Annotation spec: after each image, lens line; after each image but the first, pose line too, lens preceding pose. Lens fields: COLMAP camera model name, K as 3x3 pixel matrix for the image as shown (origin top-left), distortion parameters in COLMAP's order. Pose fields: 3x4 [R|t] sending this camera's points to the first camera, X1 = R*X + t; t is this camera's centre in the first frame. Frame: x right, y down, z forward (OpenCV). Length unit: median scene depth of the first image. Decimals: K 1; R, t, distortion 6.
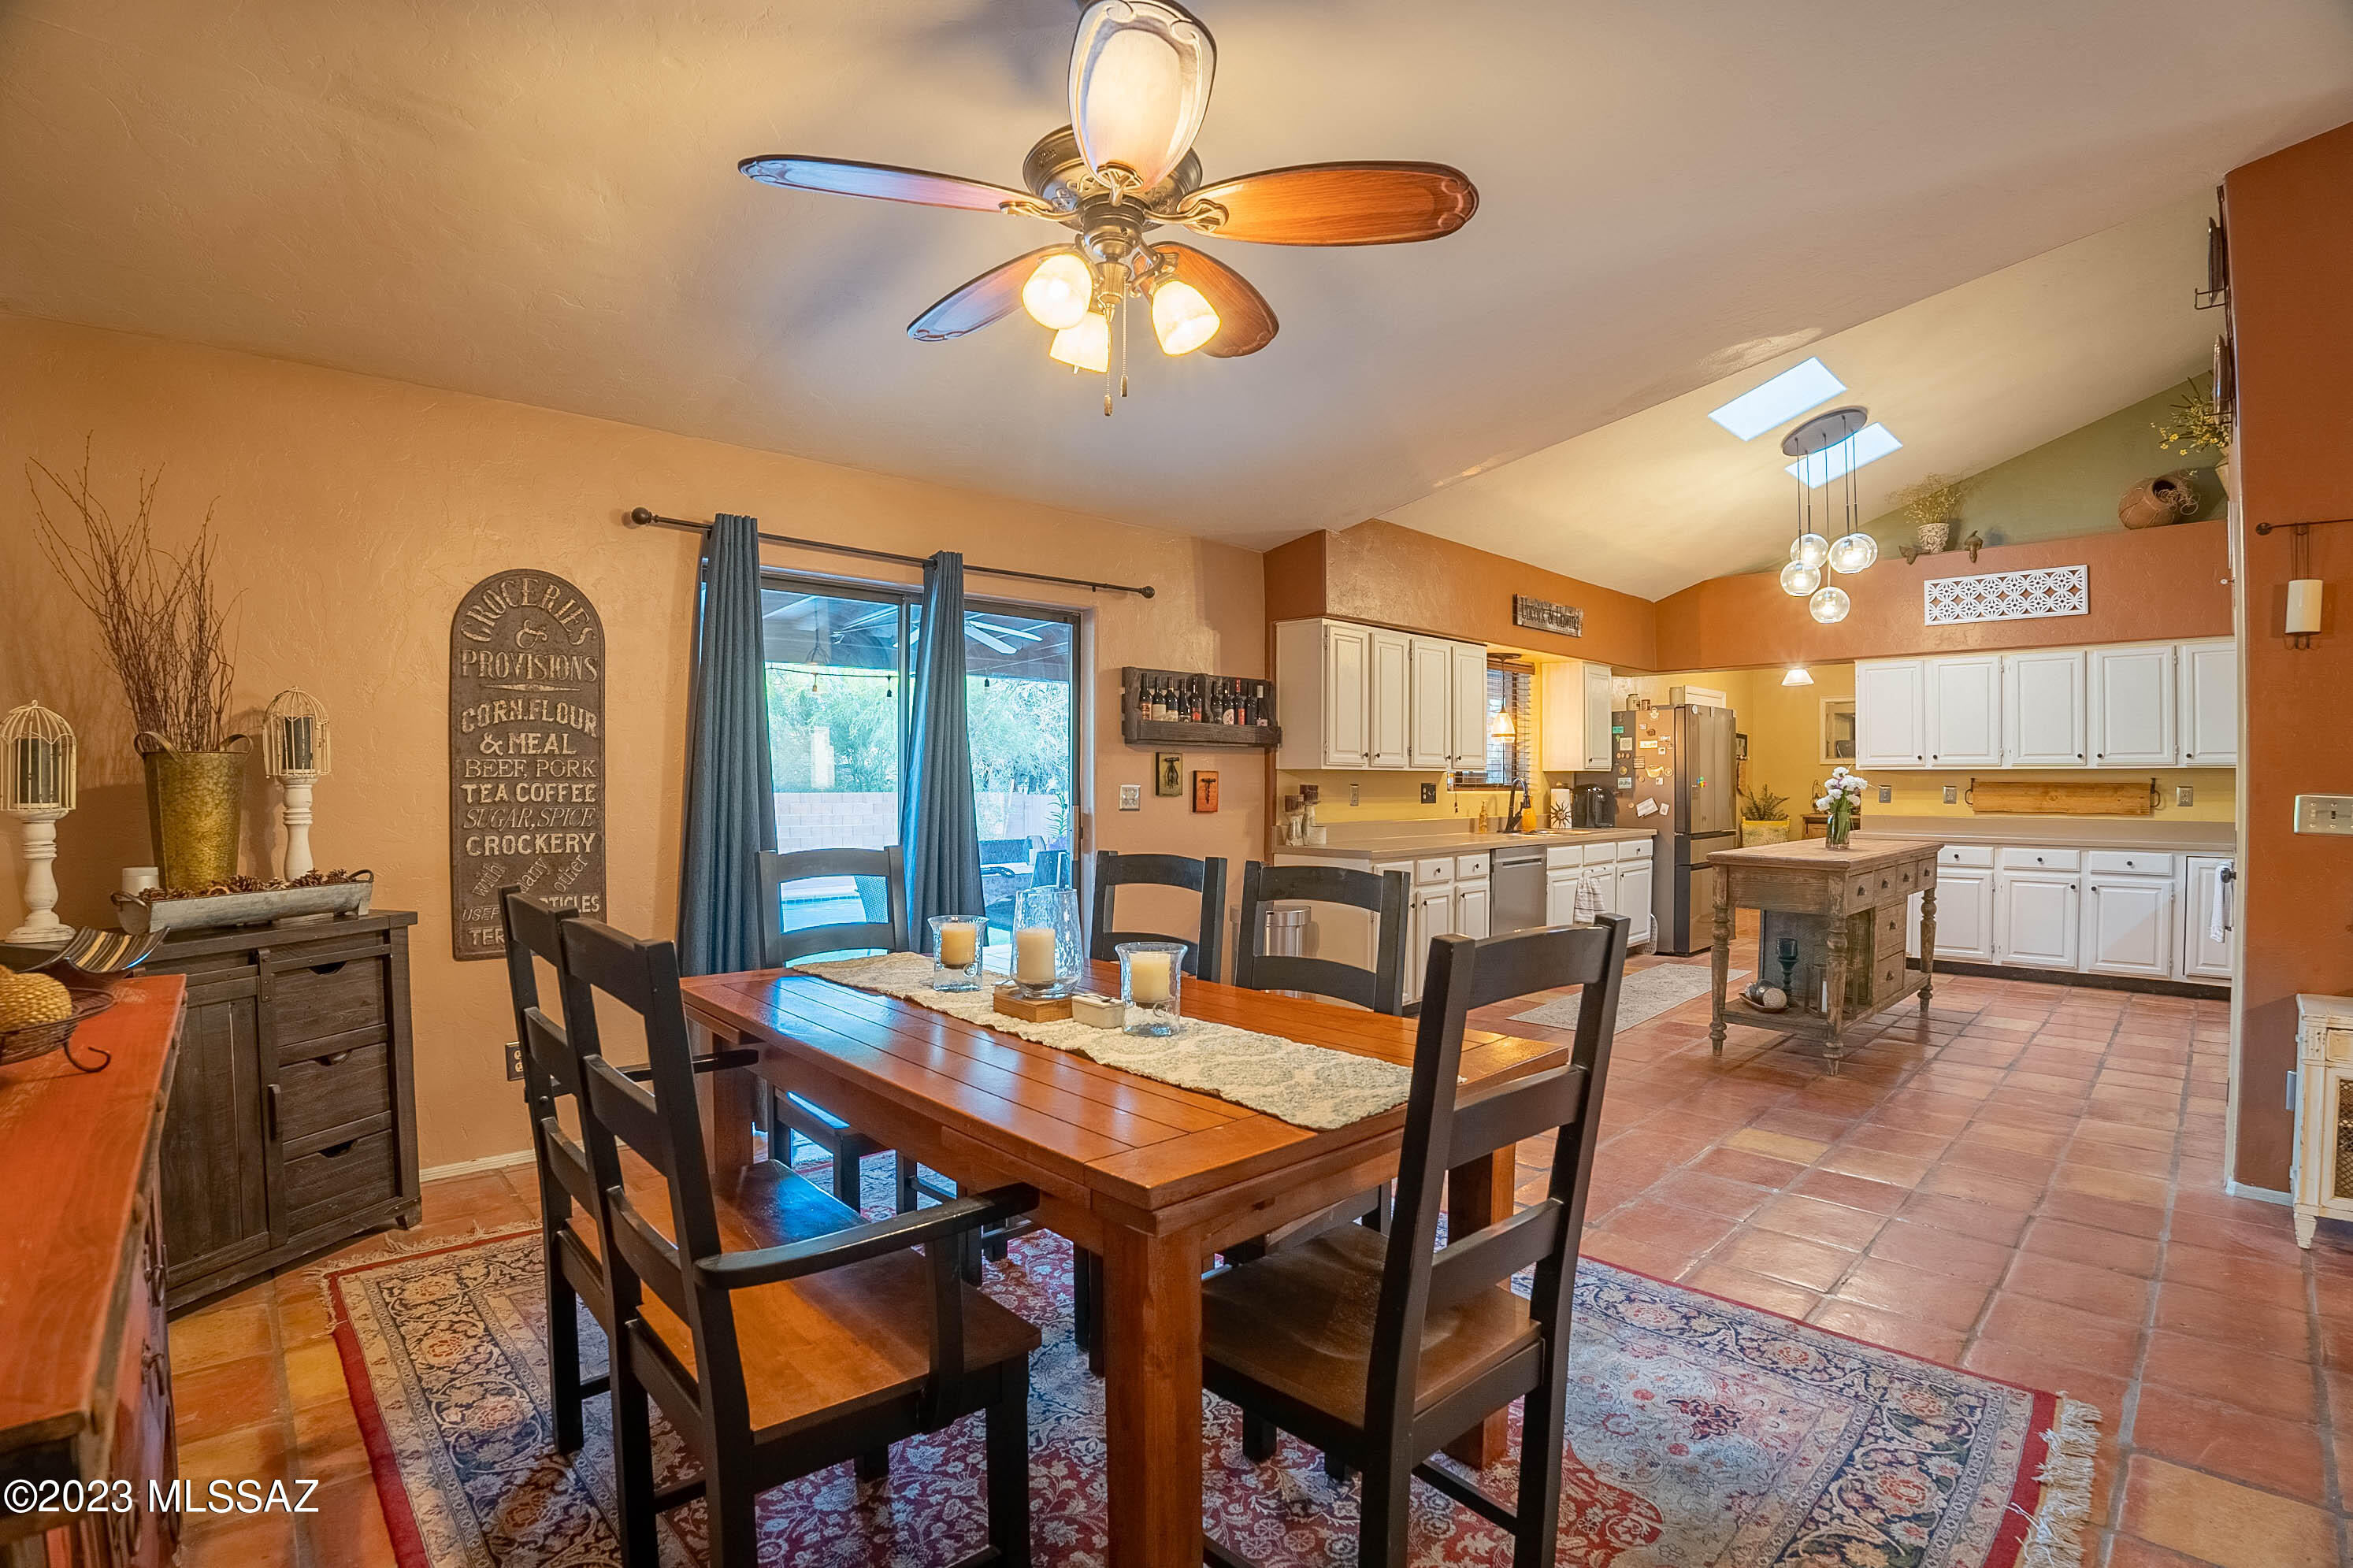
lens RADIAL K [[1087.0, 0, 1177.4], [0, 1087.0, 781.7], [0, 0, 1]] dist [-0.112348, 0.022992]
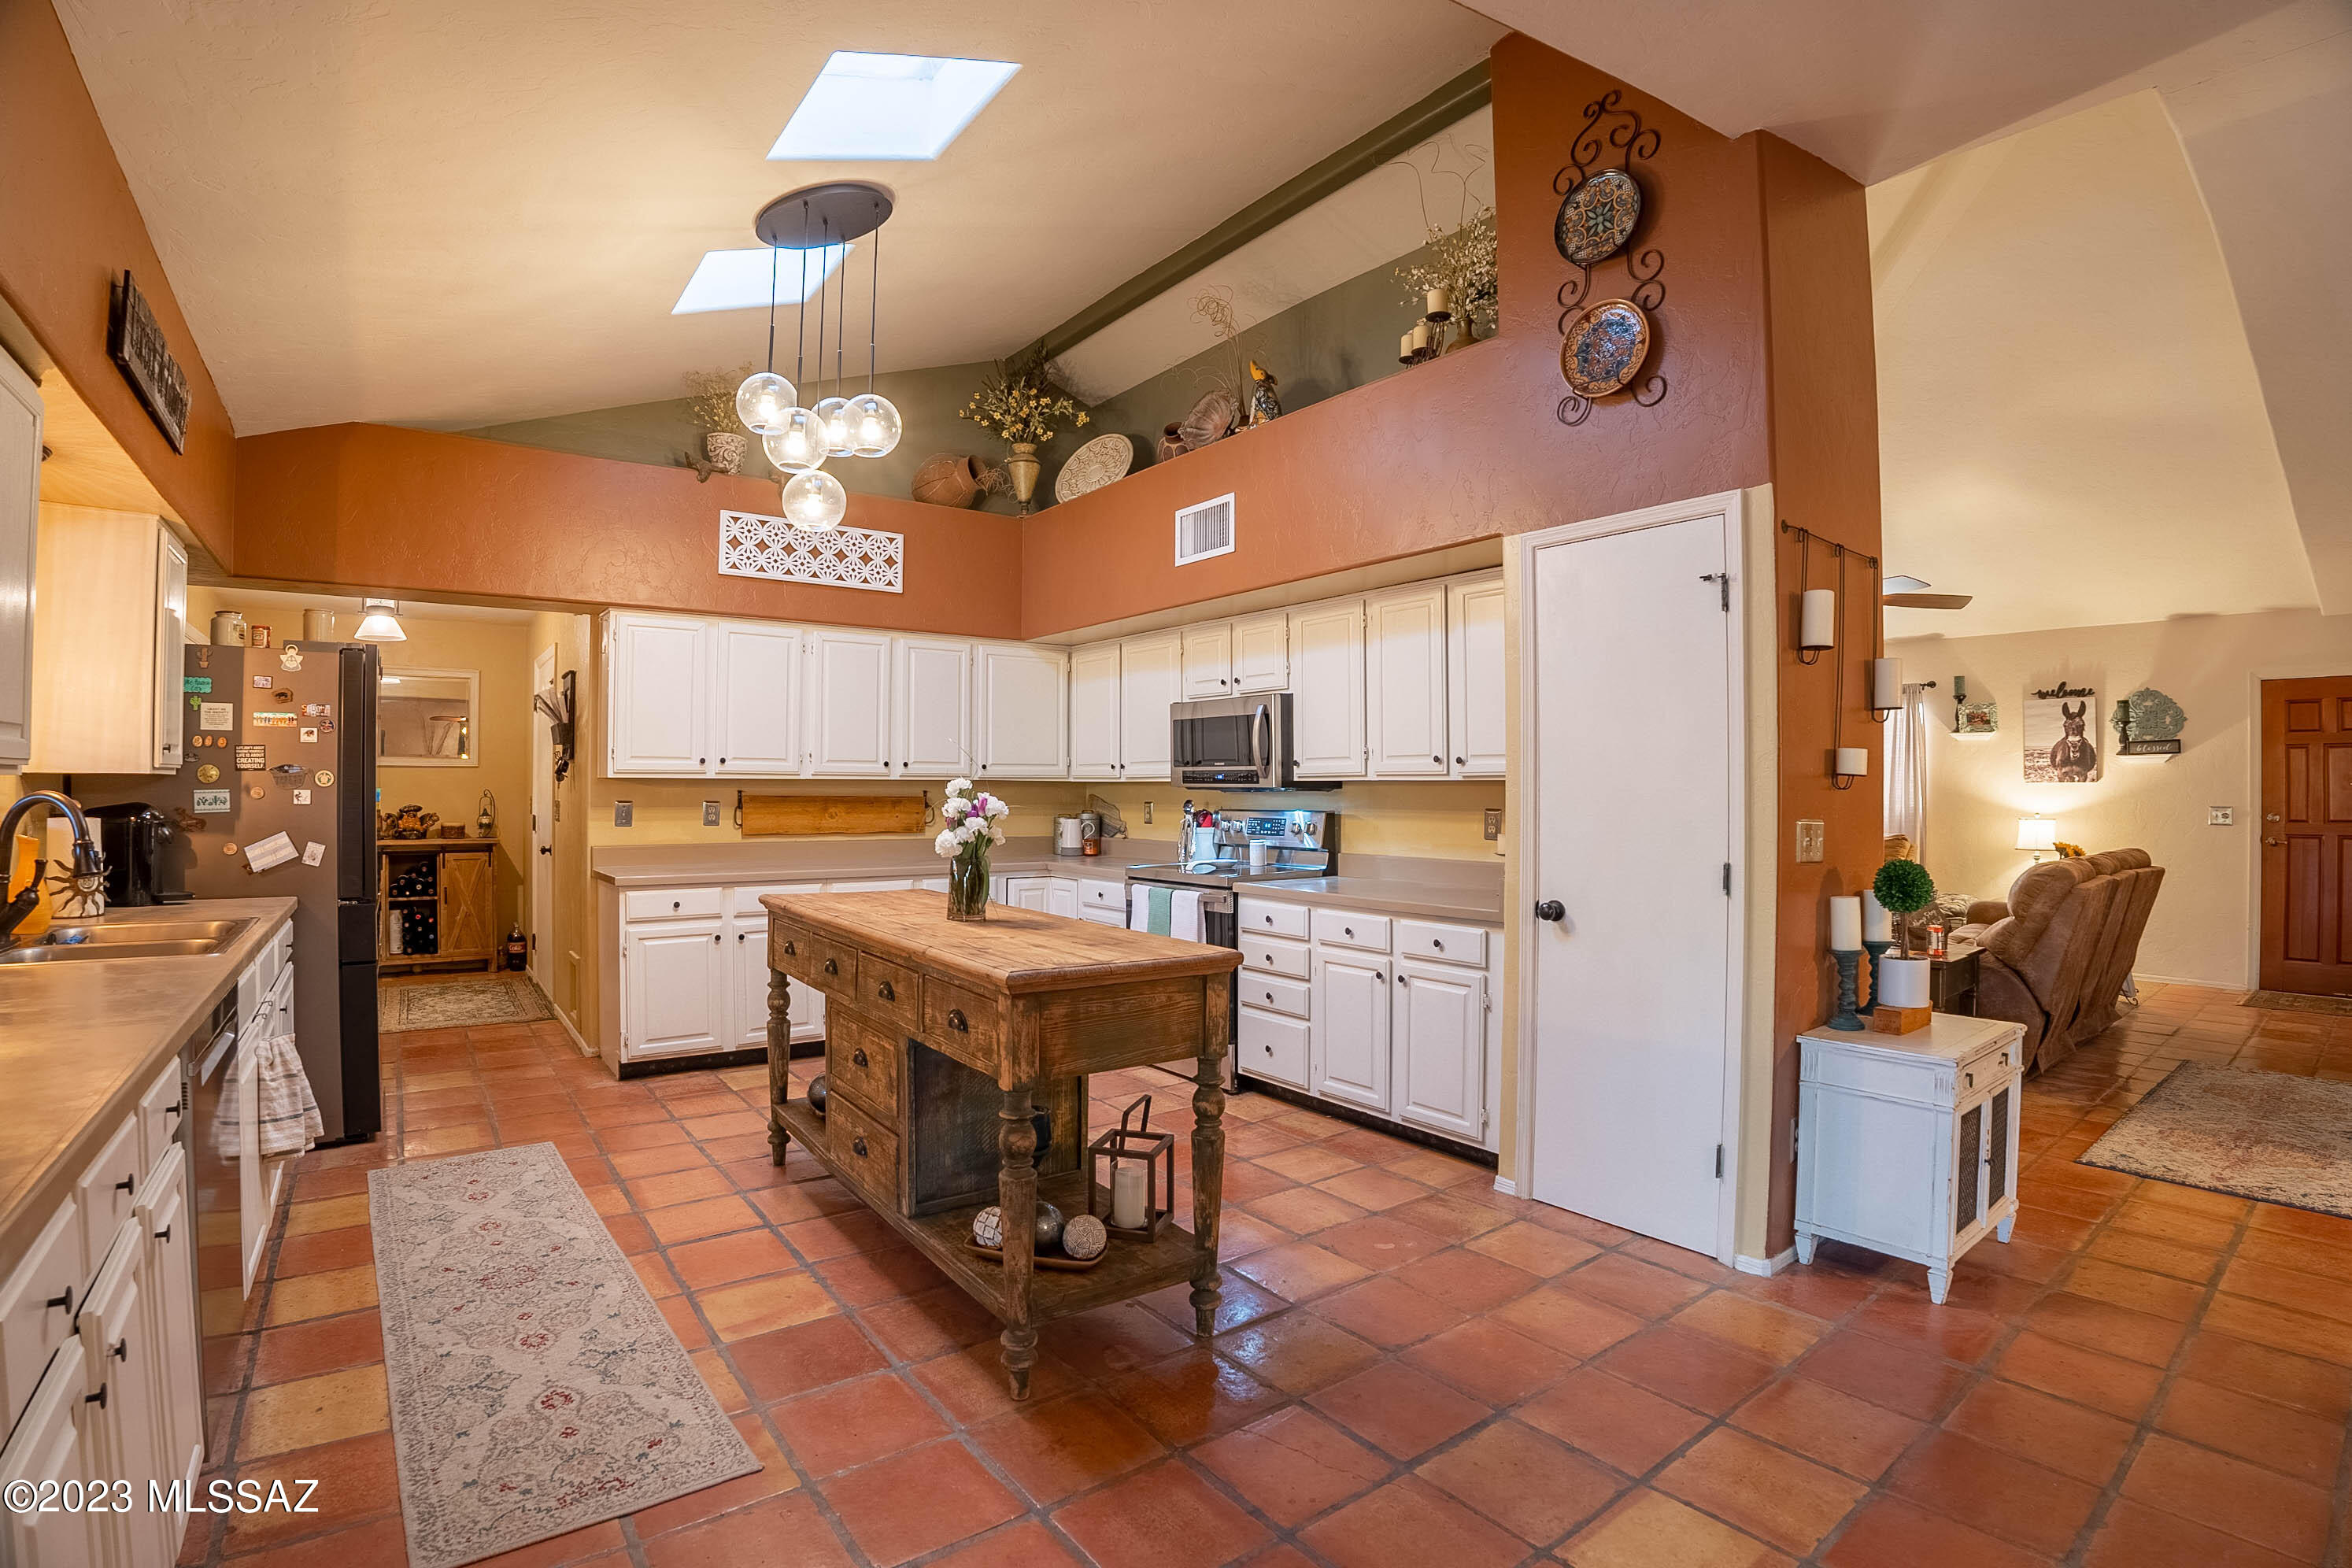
lens RADIAL K [[1086.6, 0, 1176.9], [0, 1086.6, 781.7], [0, 0, 1]] dist [-0.112348, 0.022992]
pose [[0.107263, 0.004398, 0.994221, 0.046085], [-0.003173, 0.999987, -0.004082, -0.008353], [-0.994226, -0.002717, 0.107276, 0.673195]]
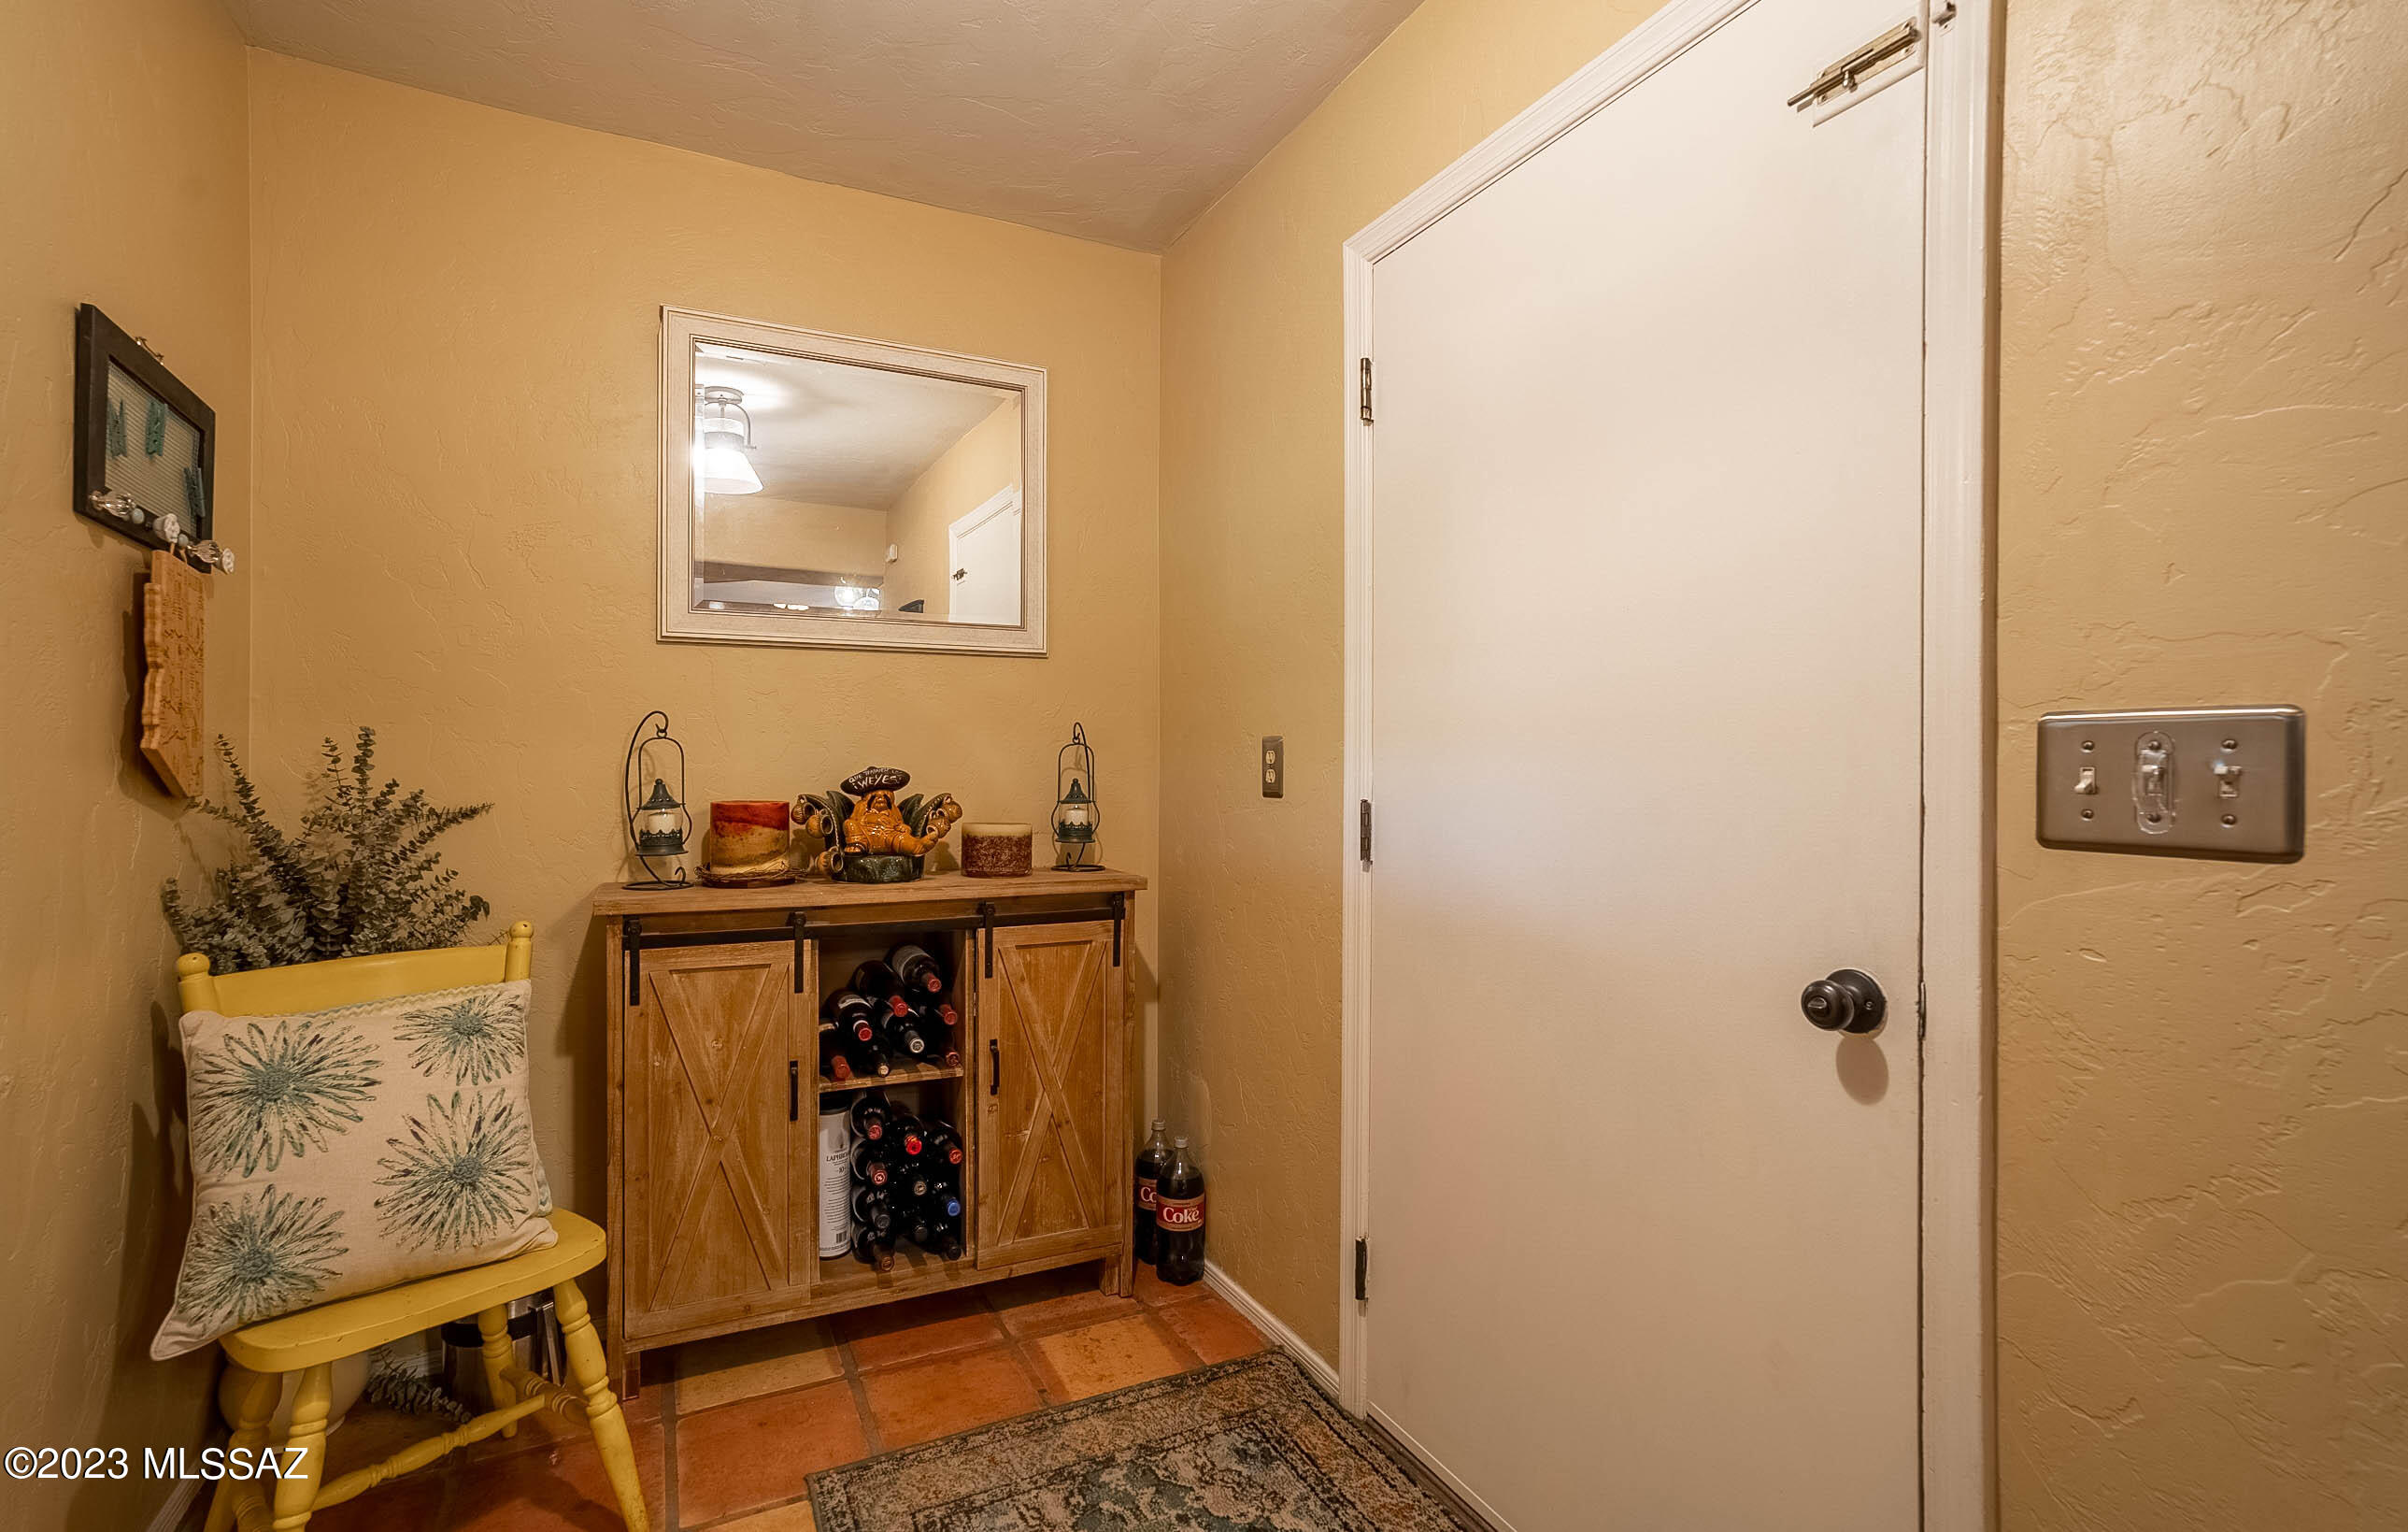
lens RADIAL K [[1155.6, 0, 1204.0], [0, 1155.6, 766.0], [0, 0, 1]] dist [-0.000590, -0.000042]
pose [[0.295551, -0.004621, 0.955316, 0.724347], [-0.002187, 0.999982, 0.005514, 0.011190], [-0.955325, -0.003719, 0.295536, 1.398543]]
